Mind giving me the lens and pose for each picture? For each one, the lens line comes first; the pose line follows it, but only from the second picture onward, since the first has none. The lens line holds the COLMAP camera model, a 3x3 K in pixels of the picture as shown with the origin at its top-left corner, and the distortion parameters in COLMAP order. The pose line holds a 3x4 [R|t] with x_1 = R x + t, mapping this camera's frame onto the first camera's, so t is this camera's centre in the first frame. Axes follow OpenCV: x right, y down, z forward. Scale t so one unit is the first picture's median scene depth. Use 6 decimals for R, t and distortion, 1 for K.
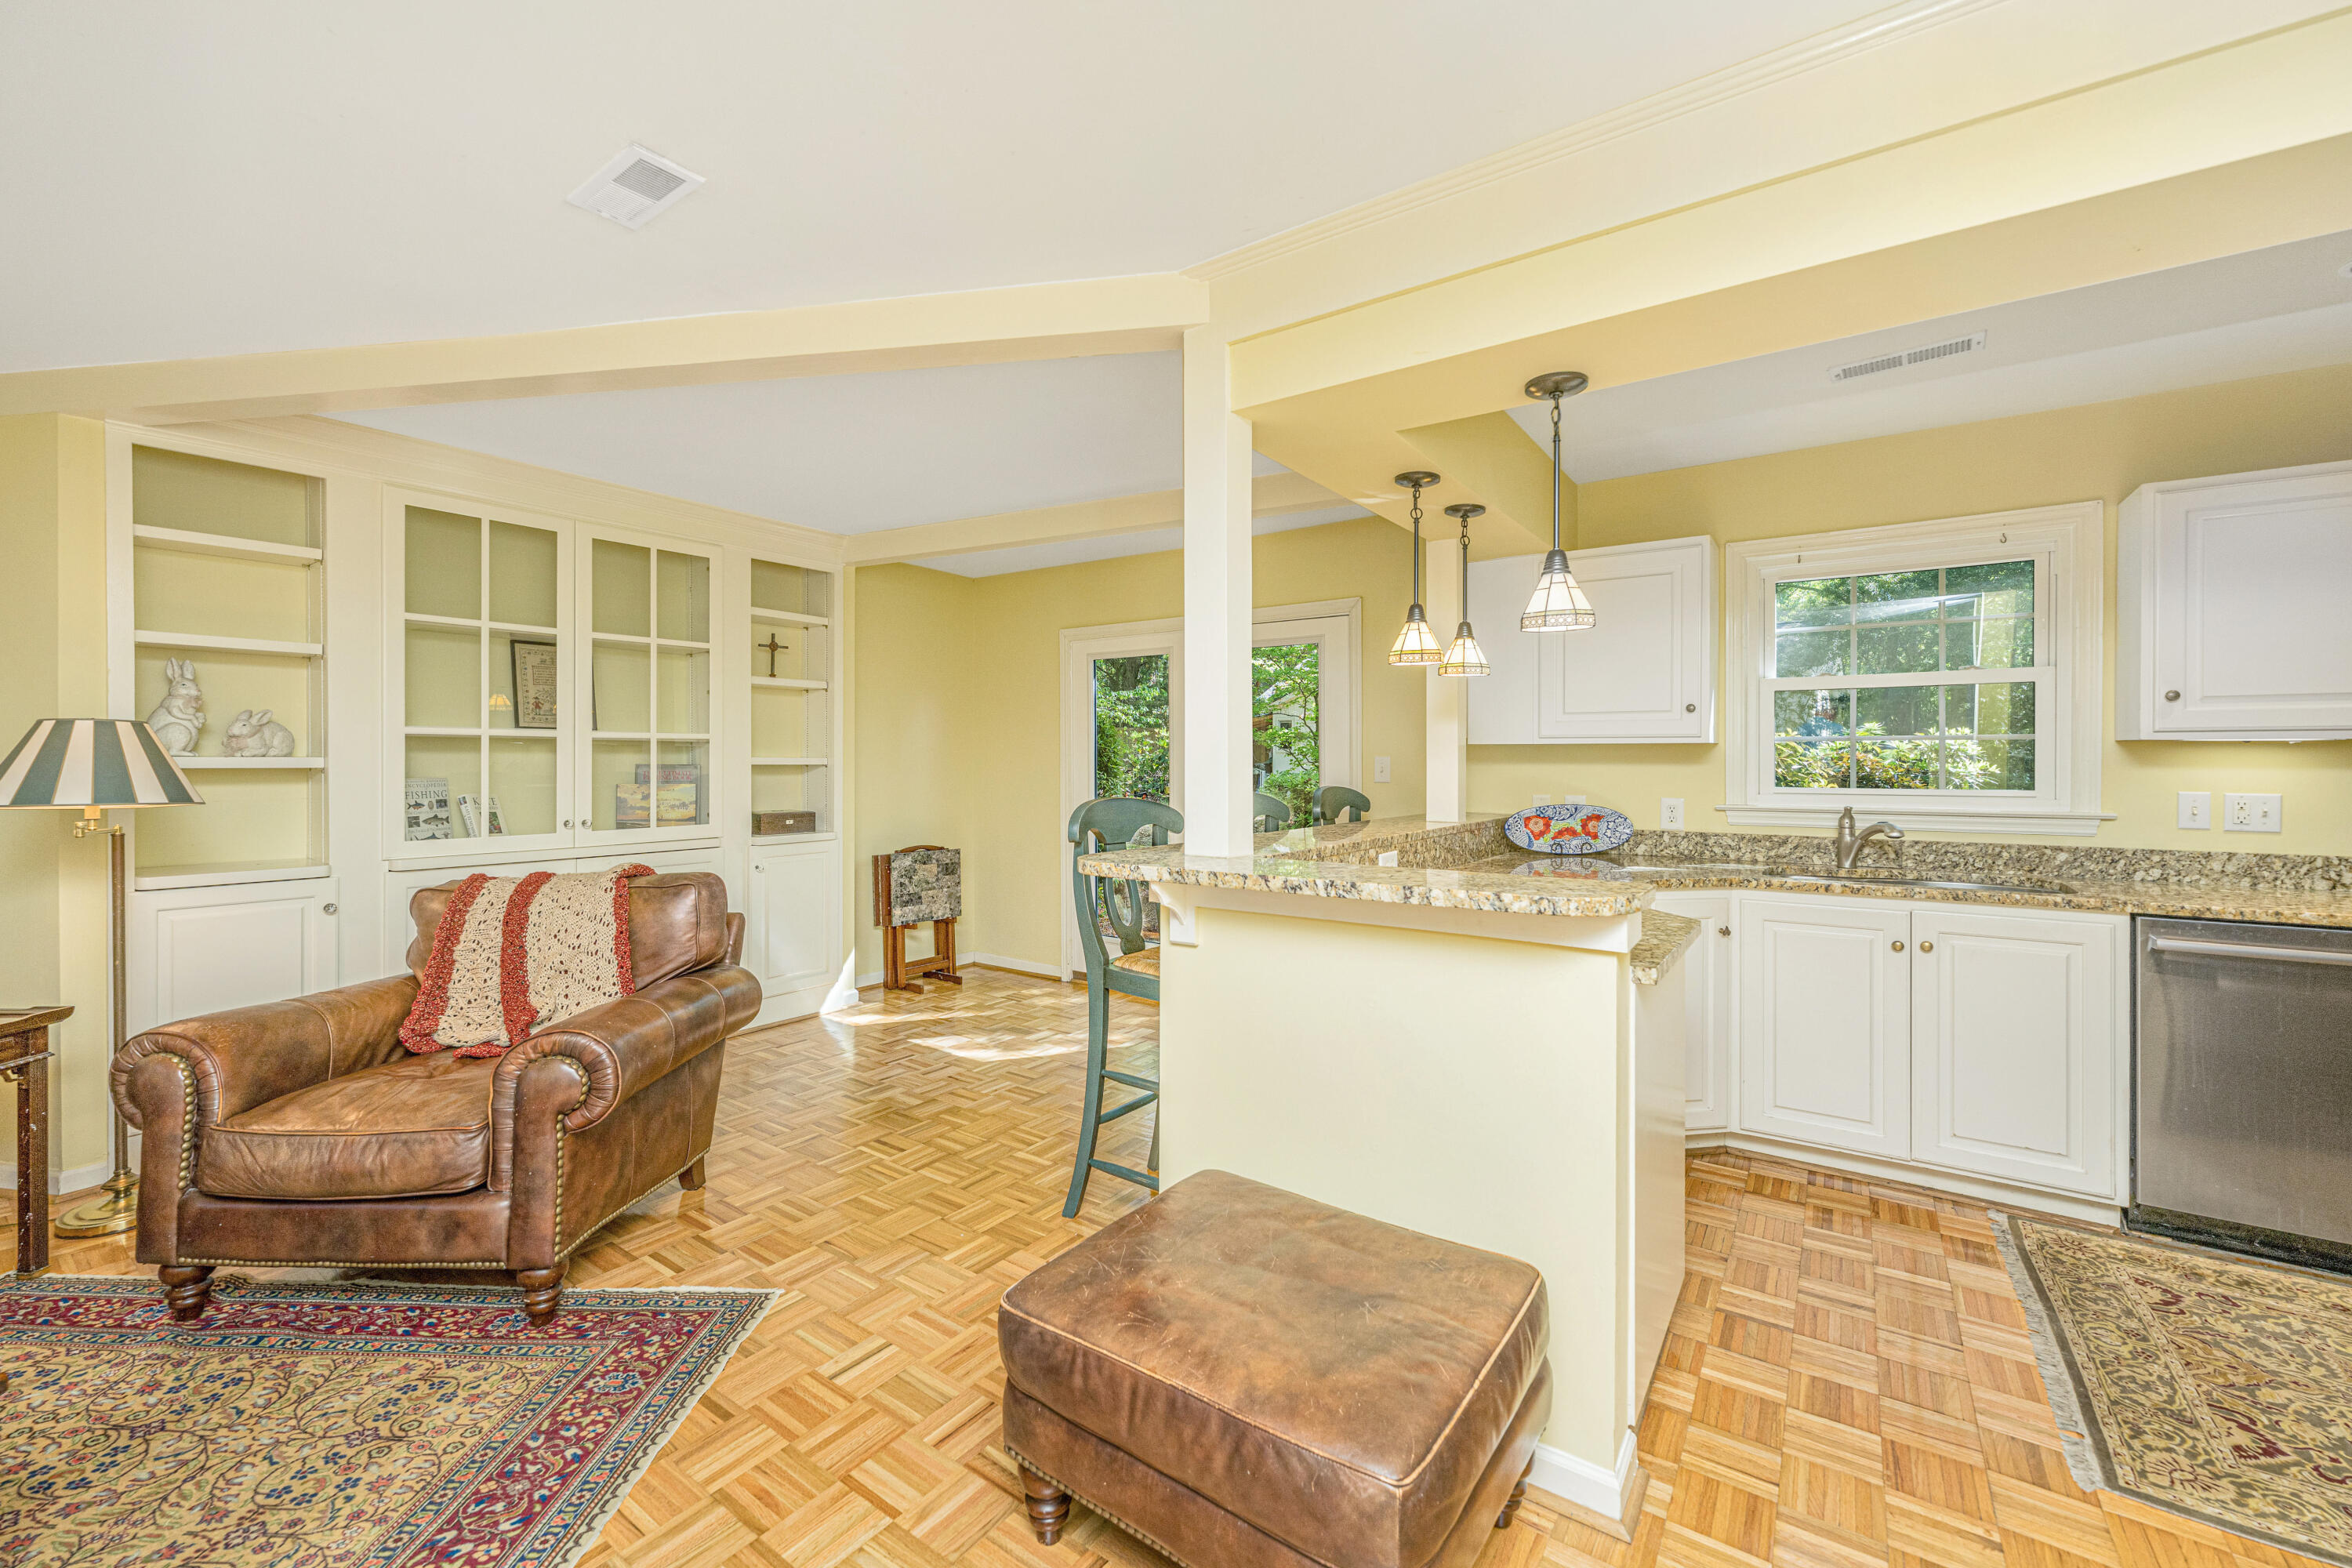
lens RADIAL K [[948.2, 0, 1161.6], [0, 948.2, 755.0], [0, 0, 1]] dist [-0.007094, 0.001904]
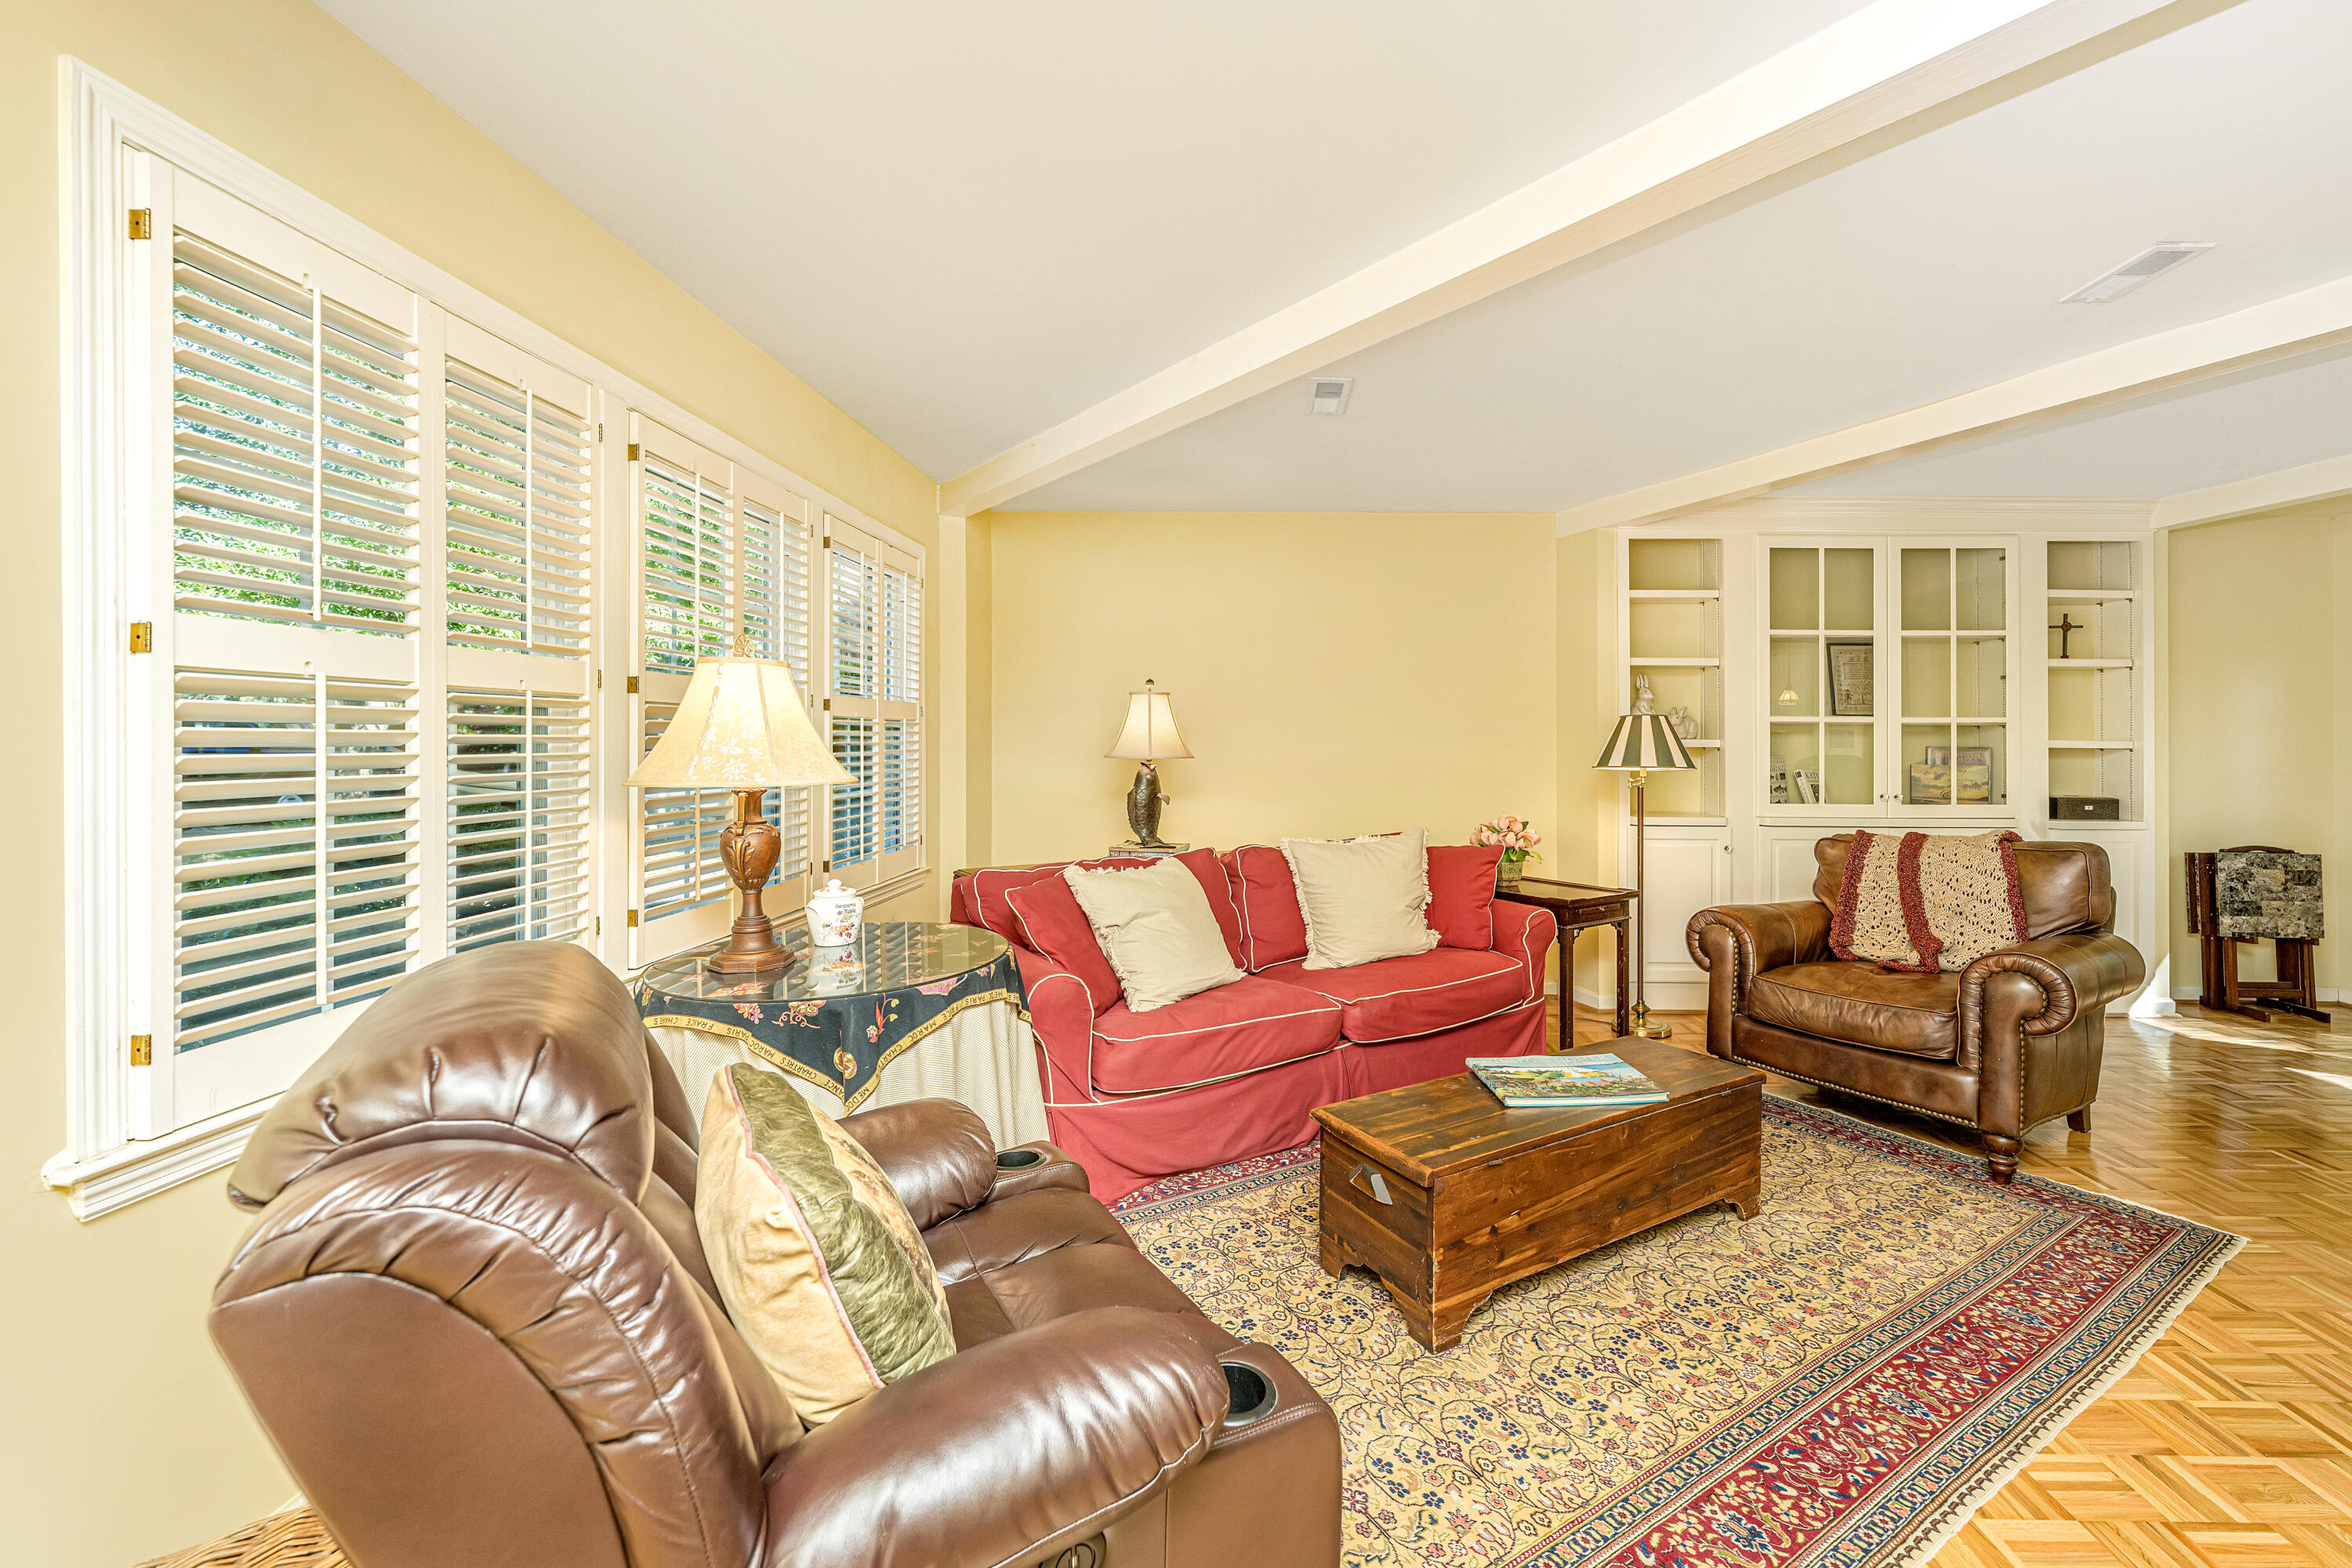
lens RADIAL K [[981.3, 0, 1268.6], [0, 981.3, 736.5], [0, 0, 1]] dist [-0.005361, 0.001011]
pose [[0.583332, -0.009723, -0.812176, -0.118943], [0.002072, 0.999943, -0.010482, 0.011686], [0.812231, 0.004432, 0.583318, -0.424852]]
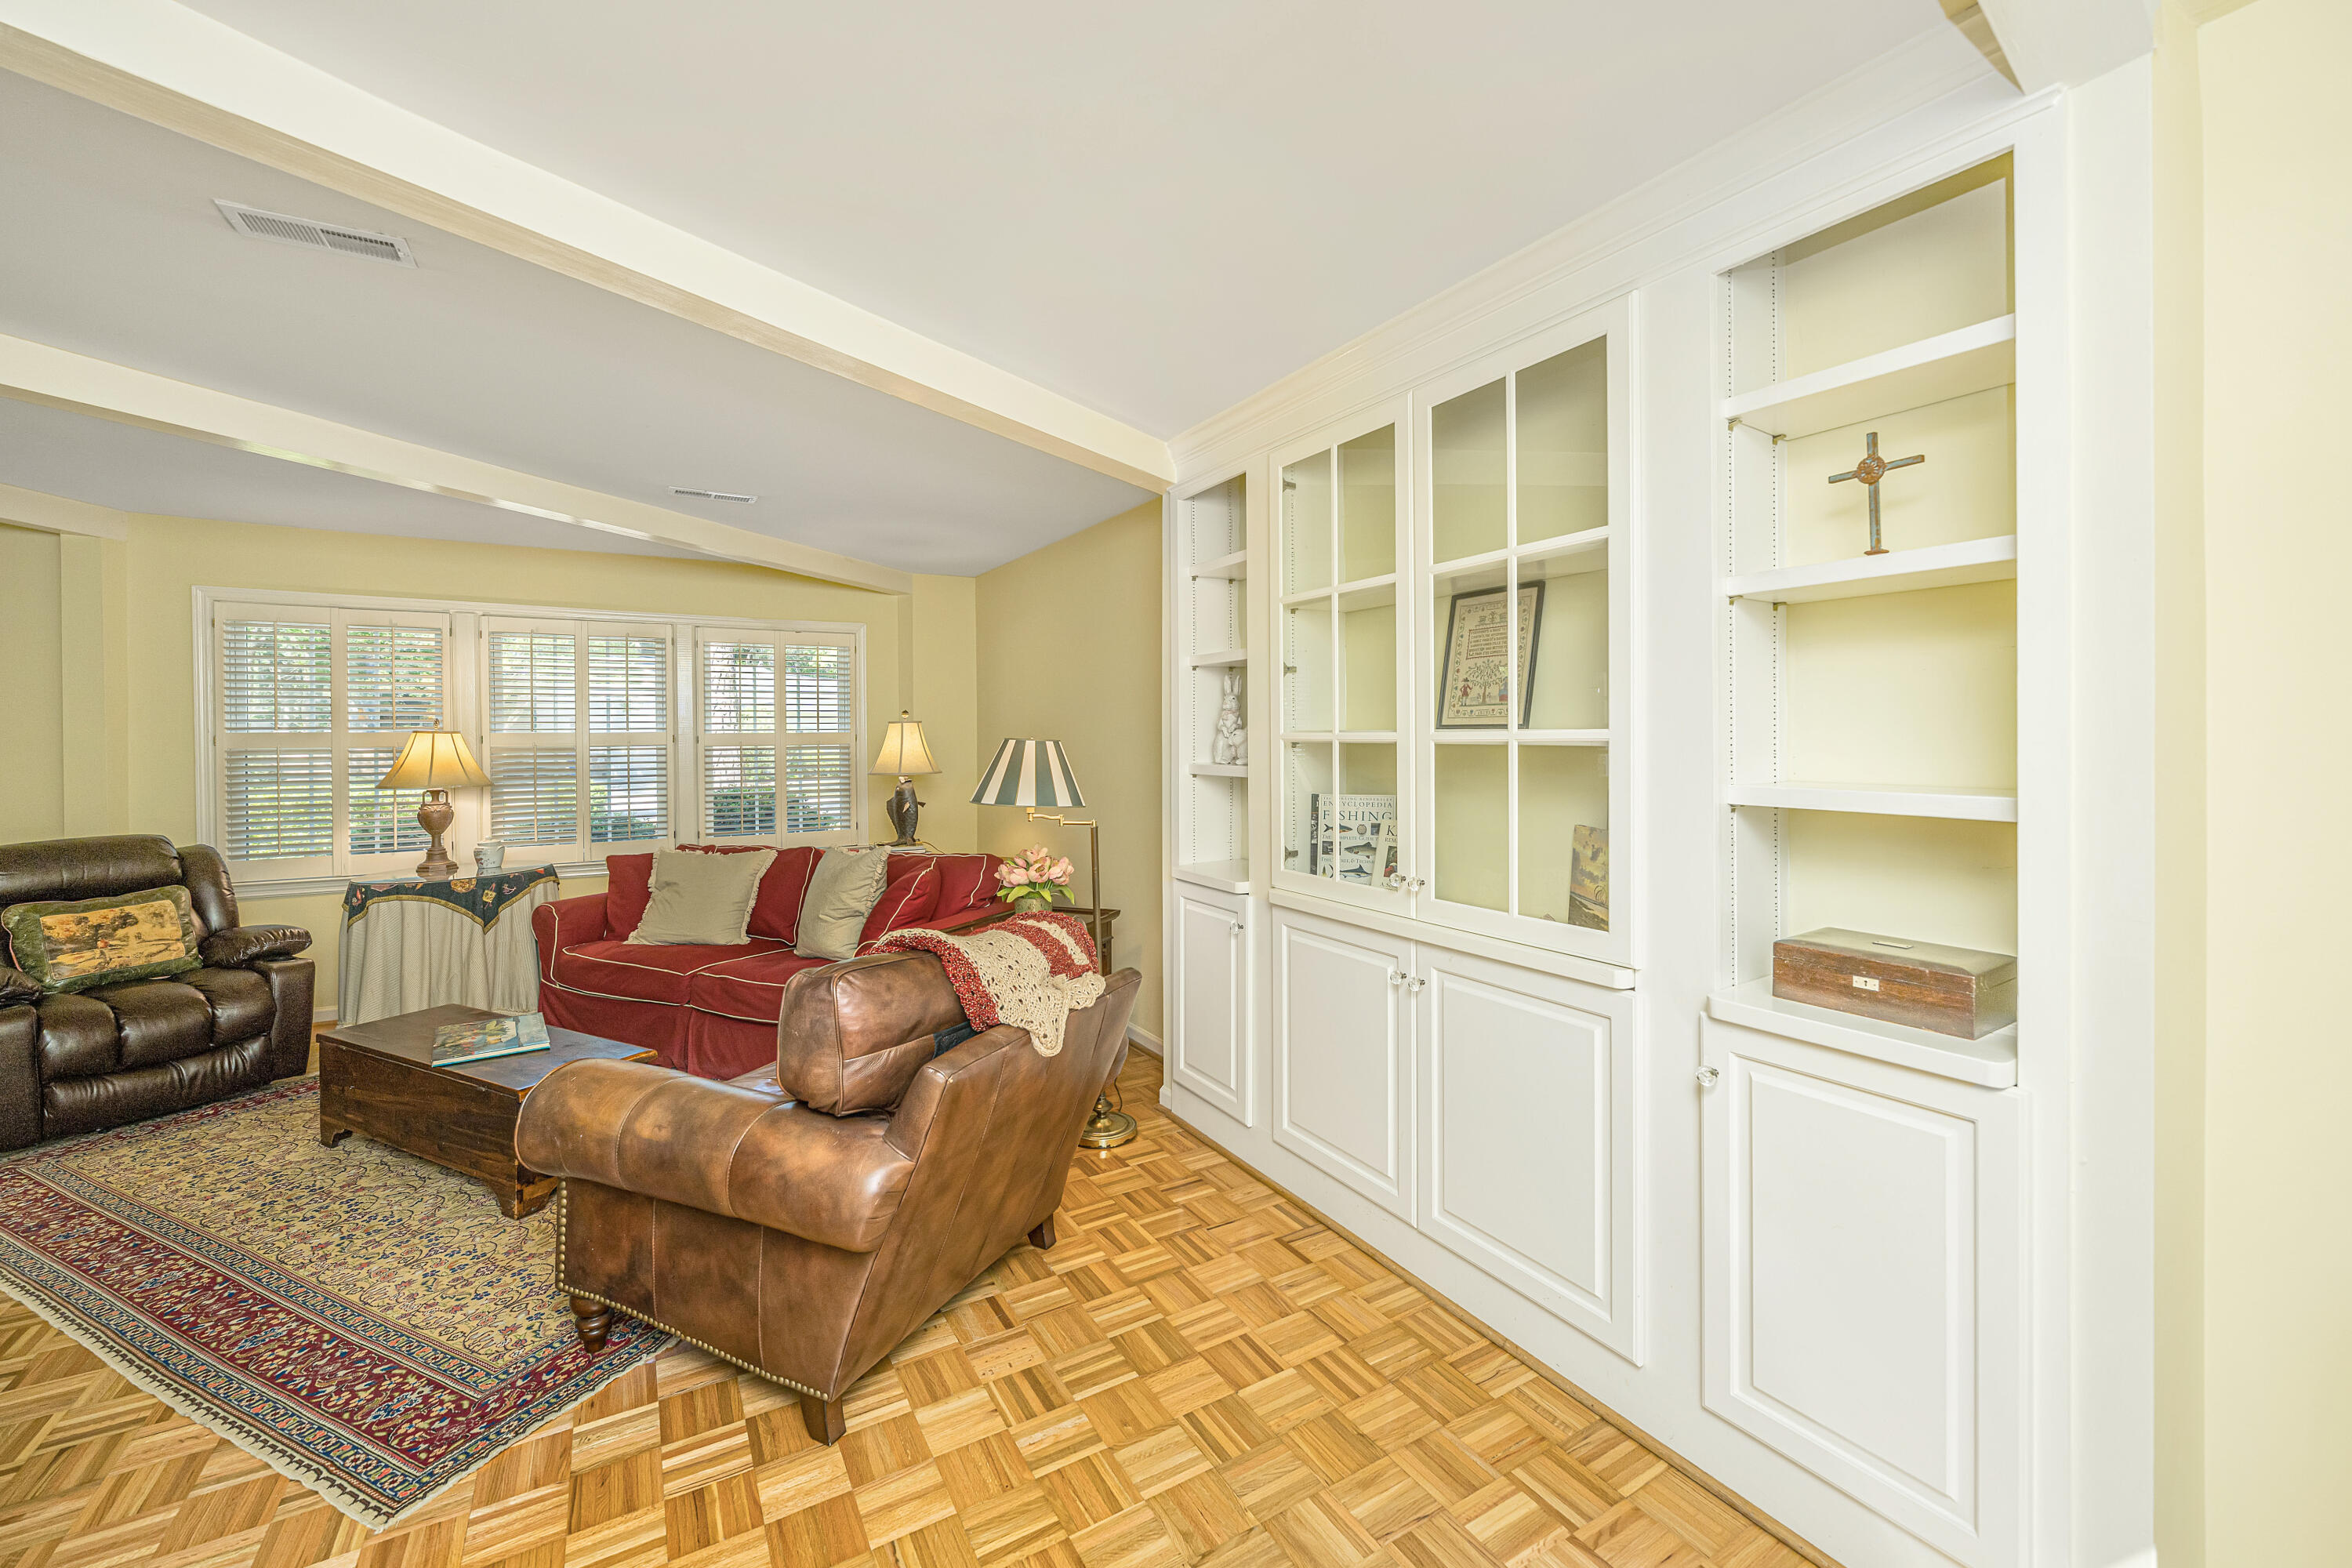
lens RADIAL K [[948.2, 0, 1172.8], [0, 948.2, 748.4], [0, 0, 1]] dist [-0.007094, 0.001904]
pose [[-0.388327, 0.013691, -0.921420, 0.019469], [0.010219, 0.999892, 0.010550, -0.032139], [0.921465, -0.005319, -0.388425, 1.478347]]
